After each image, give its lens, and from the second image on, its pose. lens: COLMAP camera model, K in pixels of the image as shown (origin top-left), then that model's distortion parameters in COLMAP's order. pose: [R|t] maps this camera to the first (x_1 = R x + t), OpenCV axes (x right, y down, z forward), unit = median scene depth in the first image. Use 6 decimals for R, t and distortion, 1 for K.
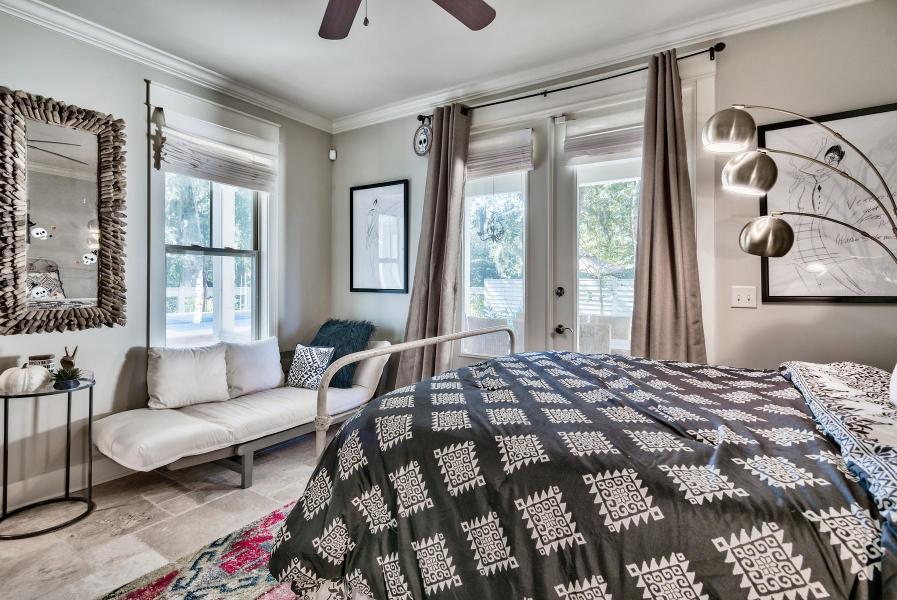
lens RADIAL K [[443.6, 0, 448.5], [0, 443.6, 300.0], [0, 0, 1]] dist [-0.001007, 0.000639]
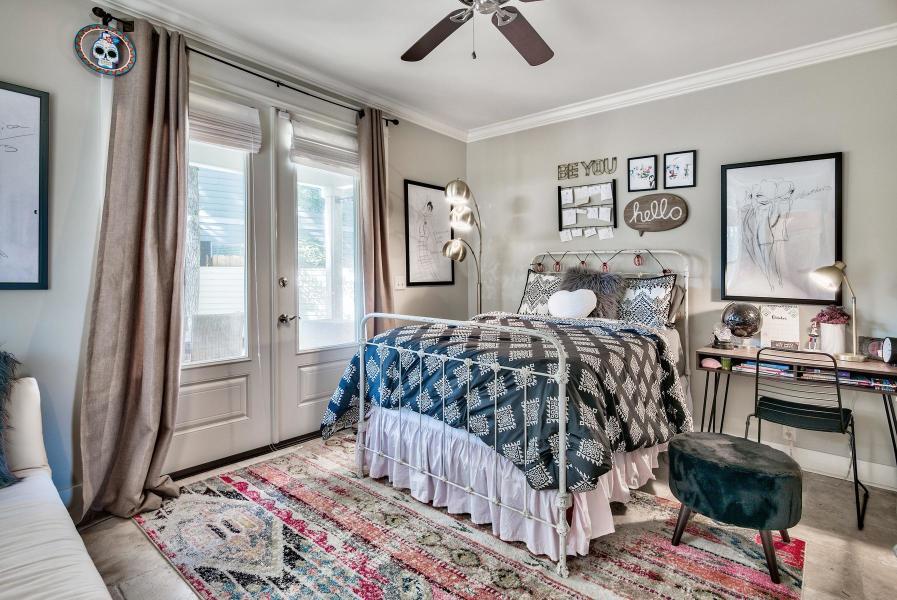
lens RADIAL K [[443.6, 0, 448.5], [0, 443.6, 300.0], [0, 0, 1]] dist [-0.001007, 0.000639]
pose [[0.140607, -0.060228, 0.988232, -0.742586], [0.023882, 0.998064, 0.057429, -0.027959], [-0.989777, 0.015526, 0.141773, 0.487397]]
